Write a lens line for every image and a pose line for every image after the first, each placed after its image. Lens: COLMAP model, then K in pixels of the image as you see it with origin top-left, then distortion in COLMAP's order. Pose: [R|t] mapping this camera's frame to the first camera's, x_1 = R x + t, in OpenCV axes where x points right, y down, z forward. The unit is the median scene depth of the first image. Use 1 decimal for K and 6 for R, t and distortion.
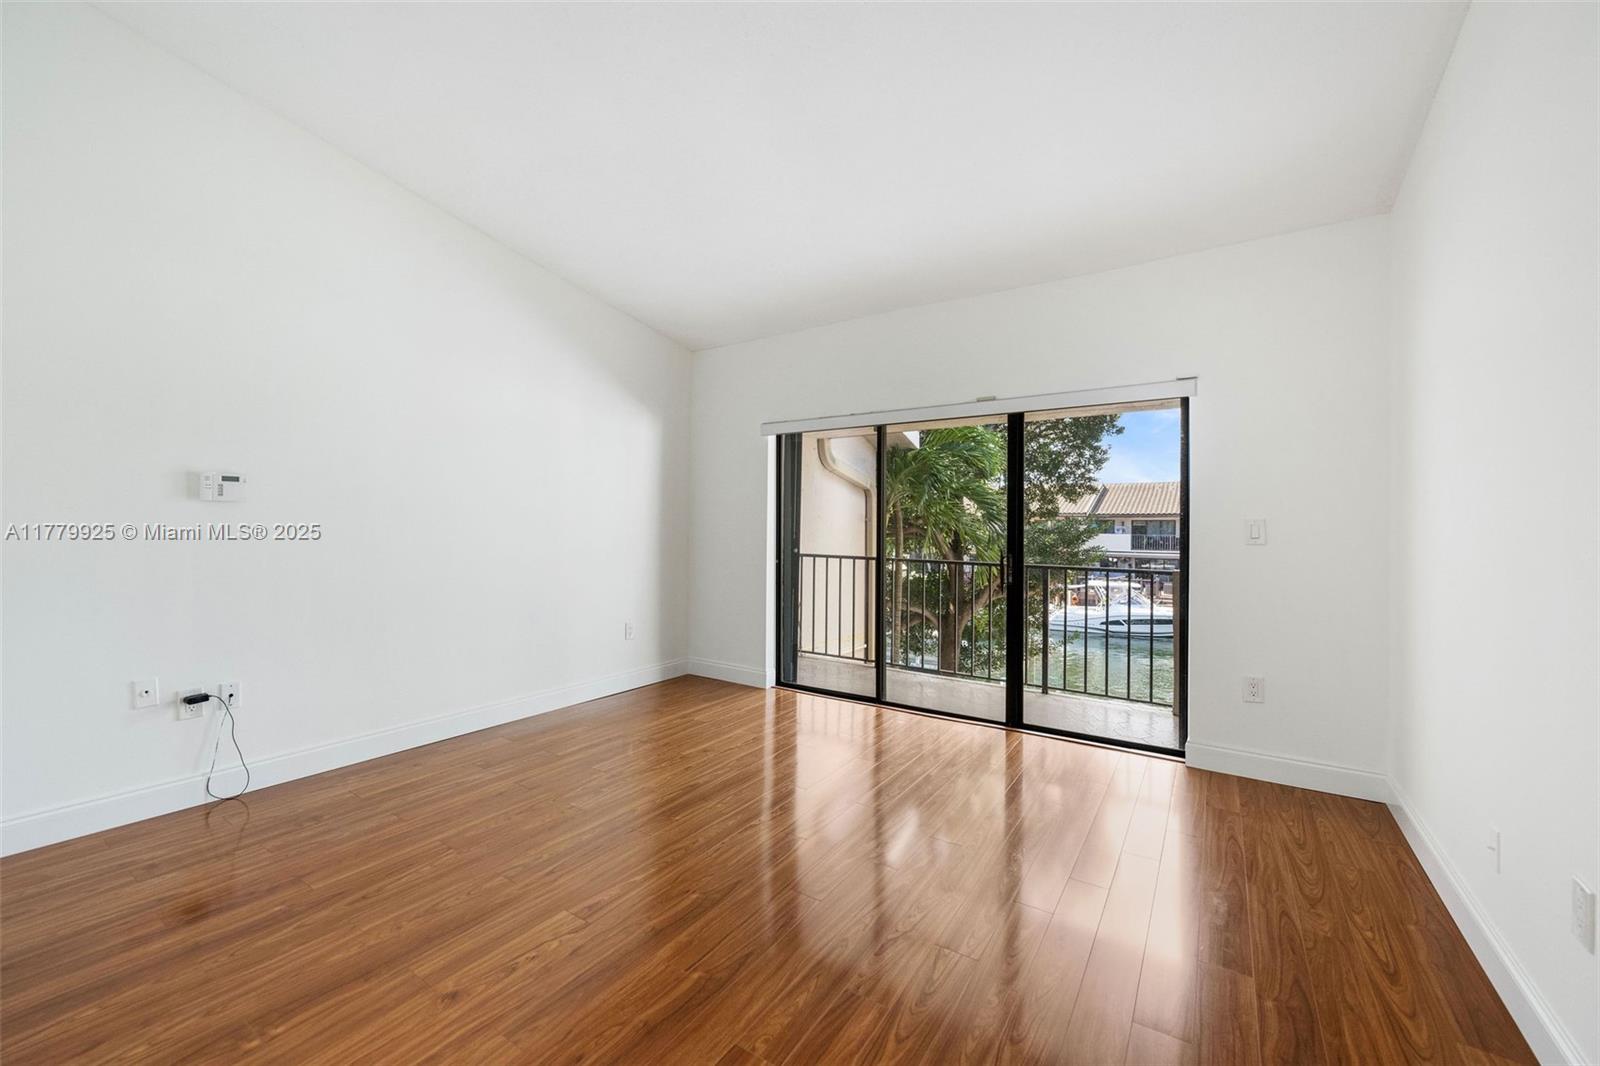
lens RADIAL K [[638.7, 0, 798.3], [0, 638.7, 535.4], [0, 0, 1]] dist [0.010288, 0.000011]
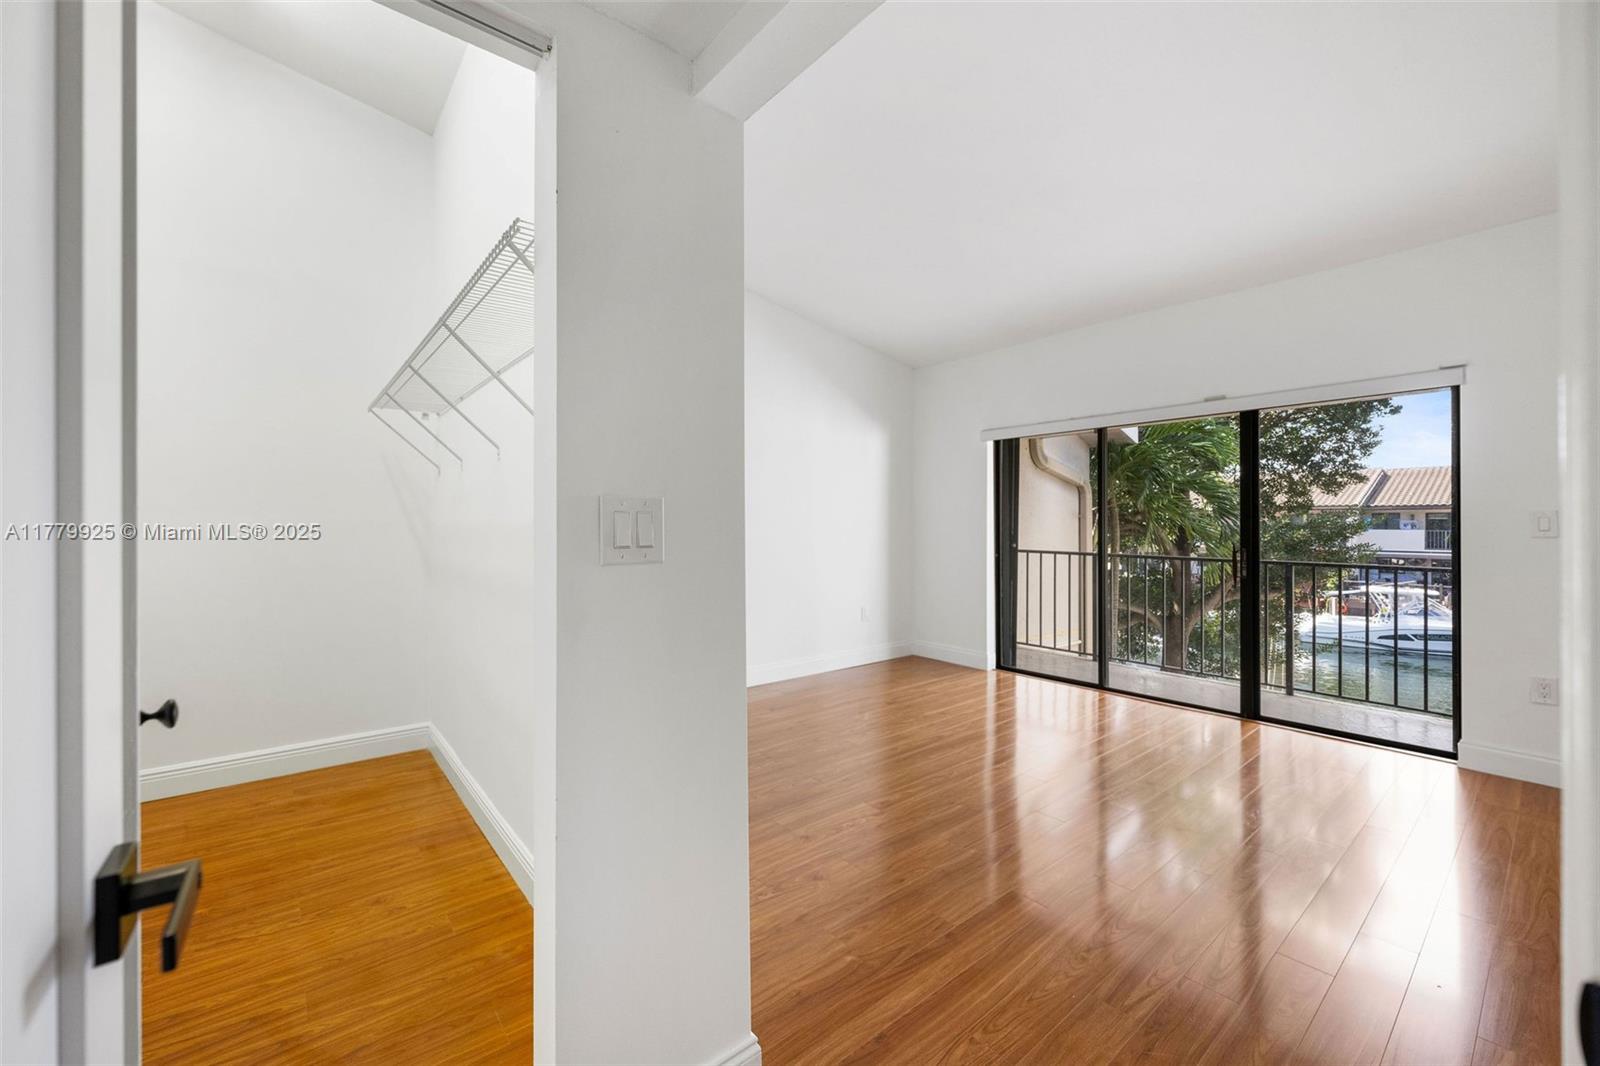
lens RADIAL K [[638.7, 0, 792.4], [0, 638.7, 527.6], [0, 0, 1]] dist [0.010288, 0.000011]
pose [[0.954869, -0.006927, -0.296946, -0.040831], [0.004177, 0.999942, -0.009894, 0.002385], [0.296997, 0.008208, 0.954843, -0.152088]]
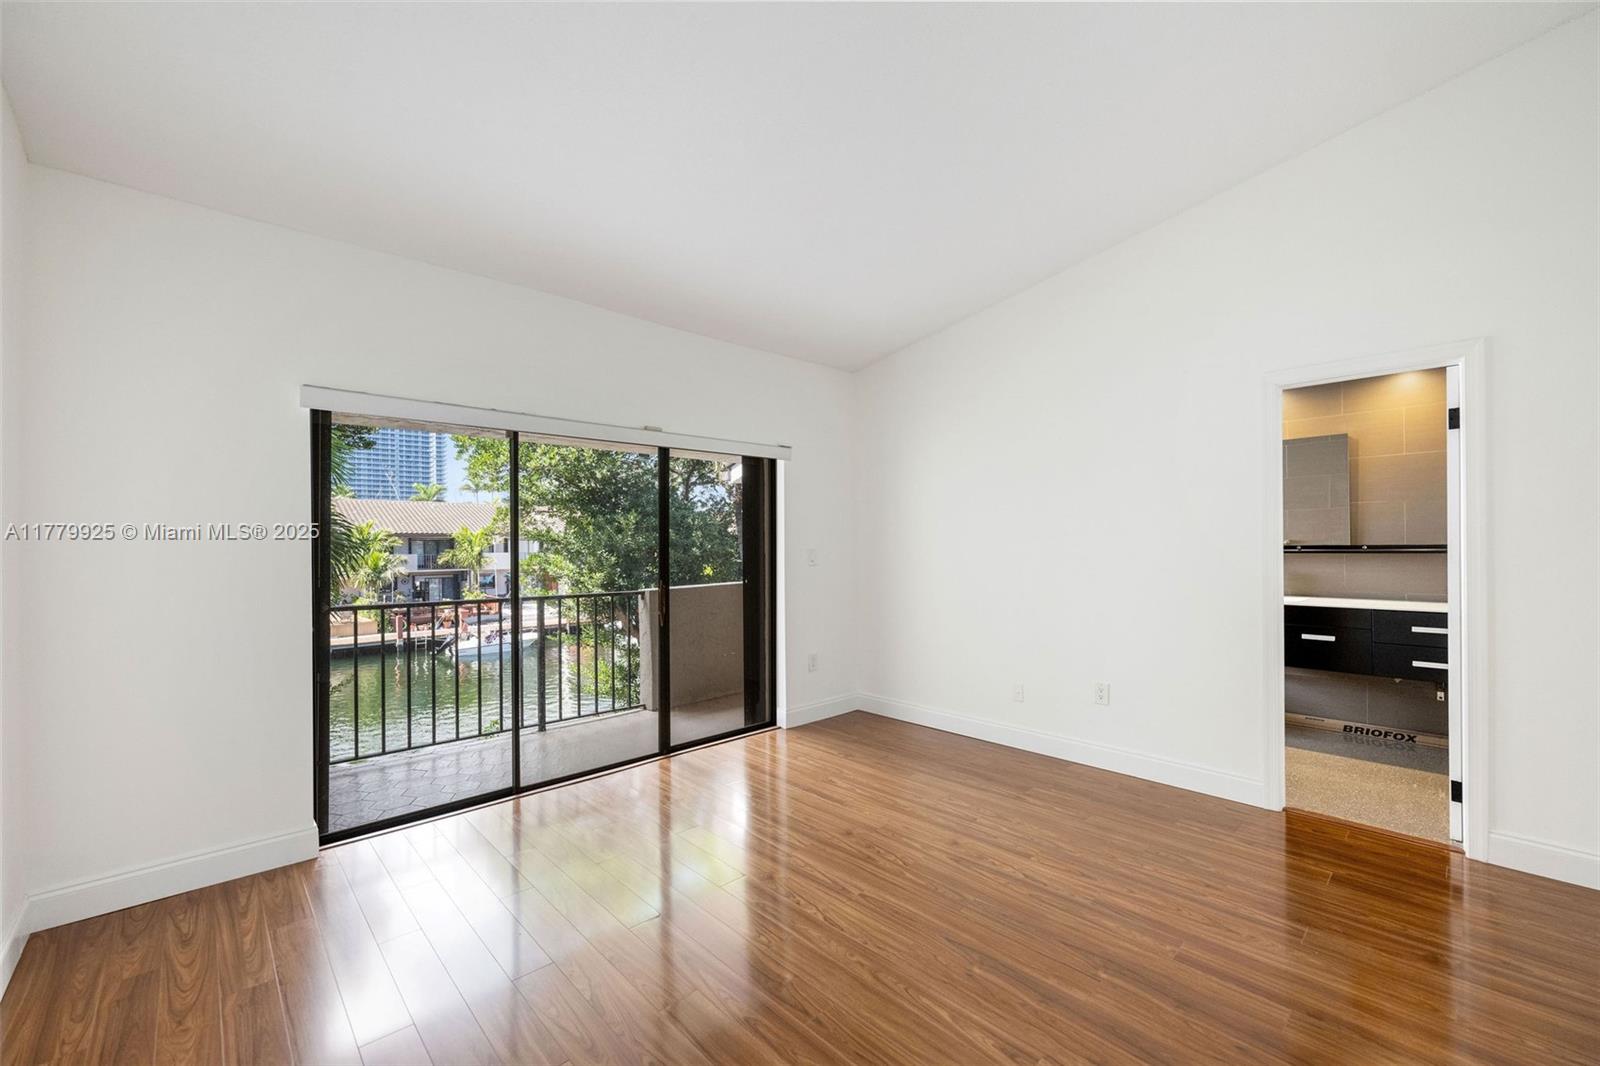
lens RADIAL K [[638.7, 0, 786.0], [0, 638.7, 536.8], [0, 0, 1]] dist [0.010288, 0.000011]
pose [[0.226731, 0.004523, 0.973947, -0.486875], [0.021320, 0.999727, -0.009606, -0.026290], [-0.973724, 0.022943, 0.226572, 0.449385]]
